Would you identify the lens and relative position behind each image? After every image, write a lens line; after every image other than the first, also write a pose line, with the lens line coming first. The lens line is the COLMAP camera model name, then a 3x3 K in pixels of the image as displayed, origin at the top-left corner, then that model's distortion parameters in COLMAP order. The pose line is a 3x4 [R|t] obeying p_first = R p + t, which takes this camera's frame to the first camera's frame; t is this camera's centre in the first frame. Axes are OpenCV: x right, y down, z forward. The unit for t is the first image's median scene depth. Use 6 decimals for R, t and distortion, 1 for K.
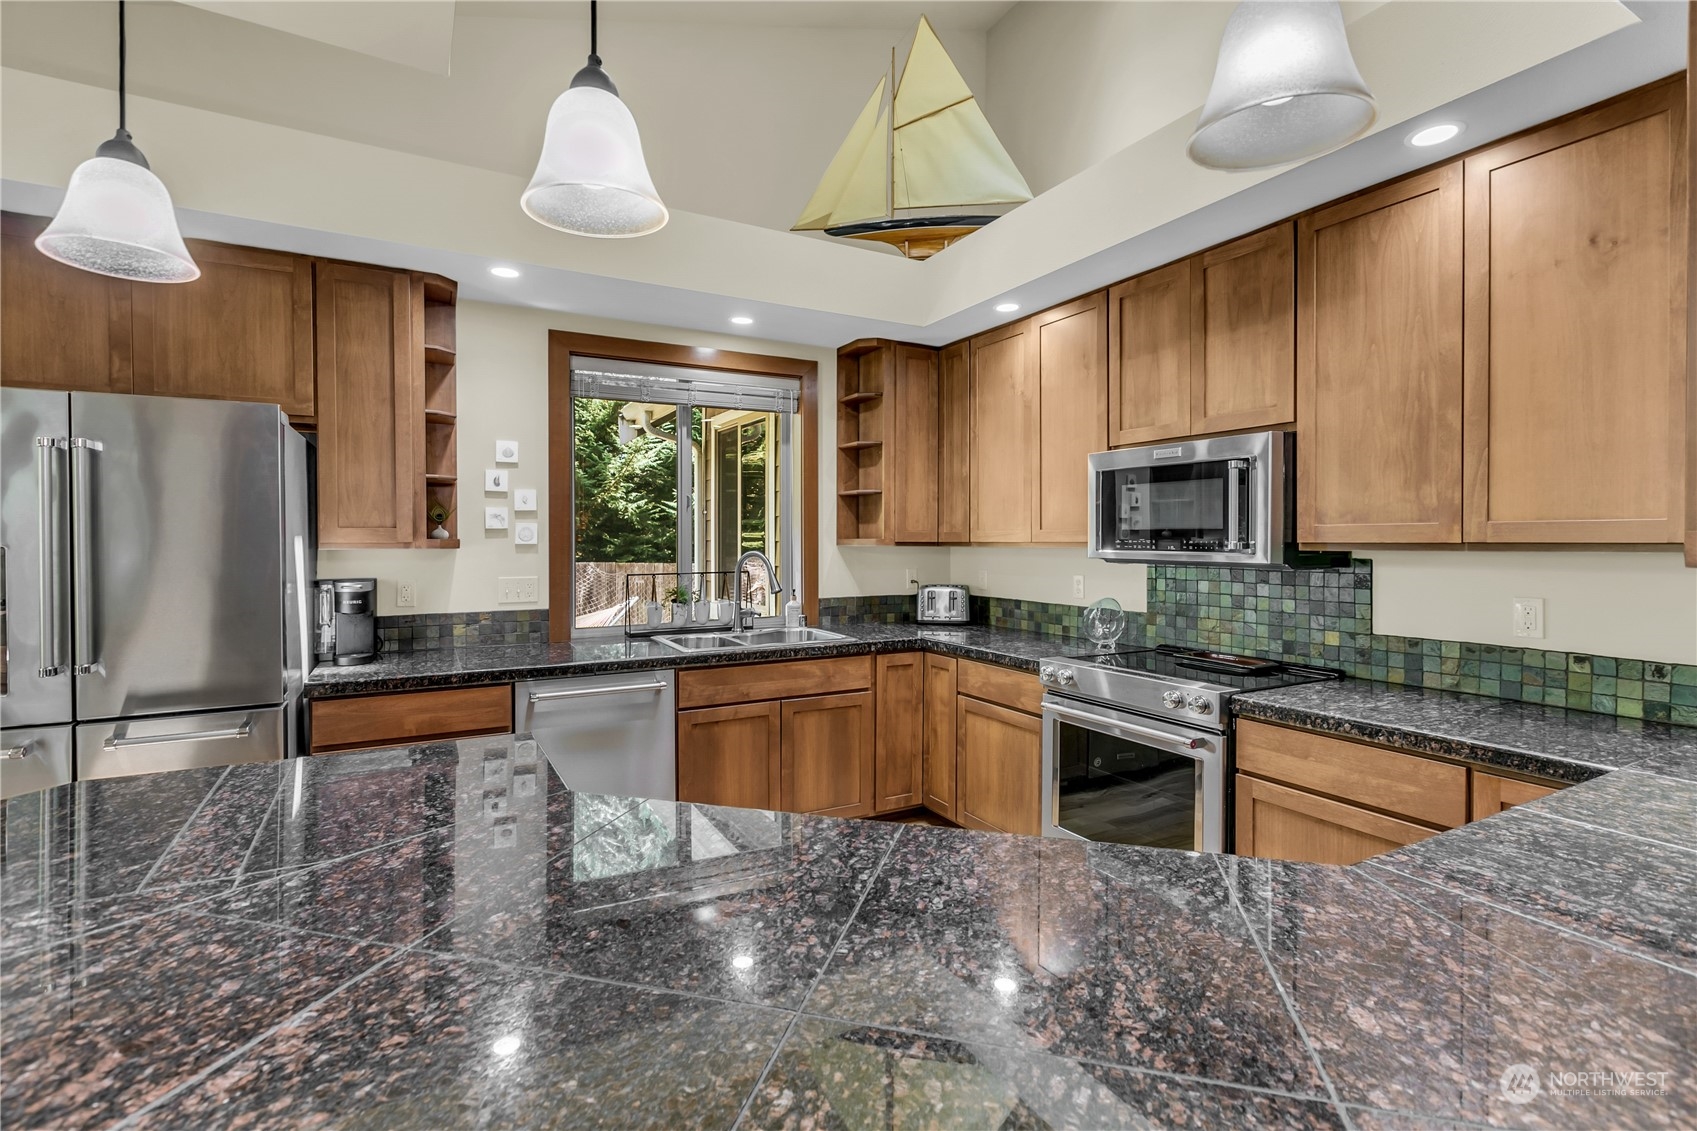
lens RADIAL K [[772.7, 0, 853.9], [0, 772.7, 547.1], [0, 0, 1]] dist [0.000730, -0.001063]
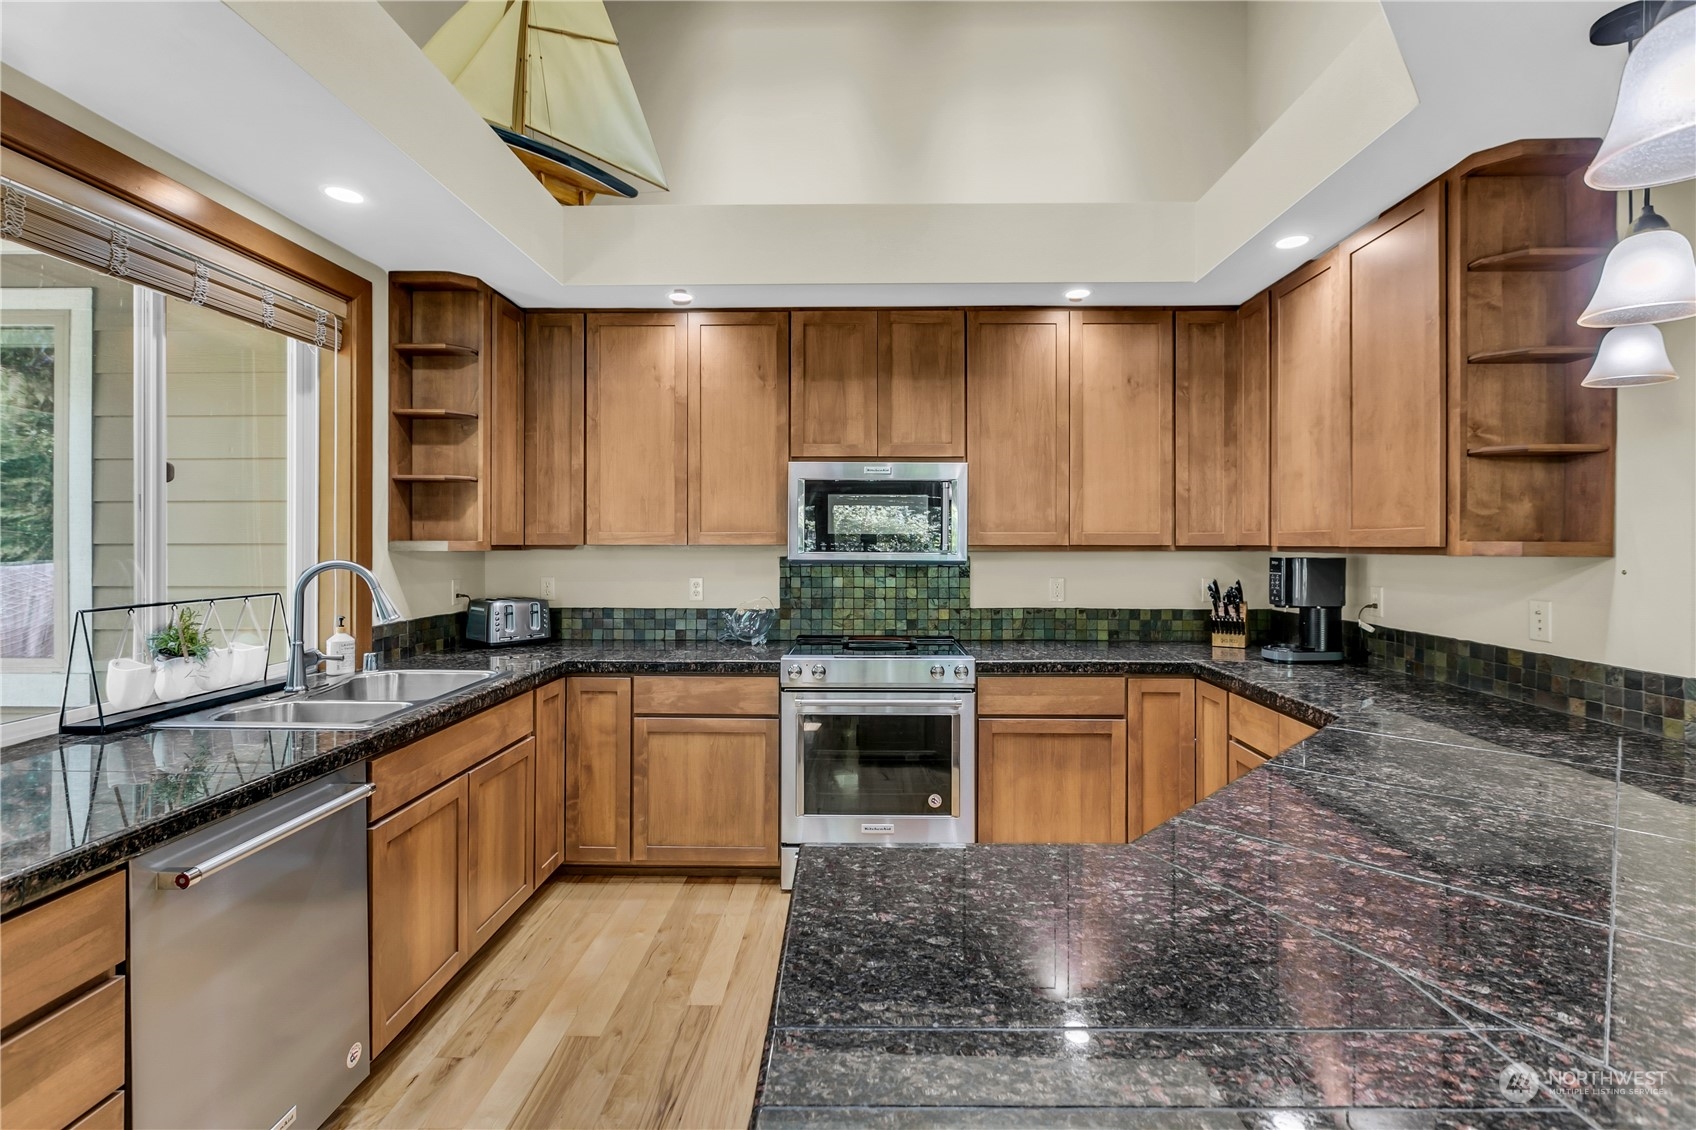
lens RADIAL K [[772.3, 0, 851.8], [0, 772.3, 544.8], [0, 0, 1]] dist [0.000730, -0.001063]
pose [[0.504014, -0.001025, 0.863695, -0.631174], [0.006025, 0.999979, -0.002329, -0.004086], [-0.863674, 0.006377, 0.504010, 0.425333]]
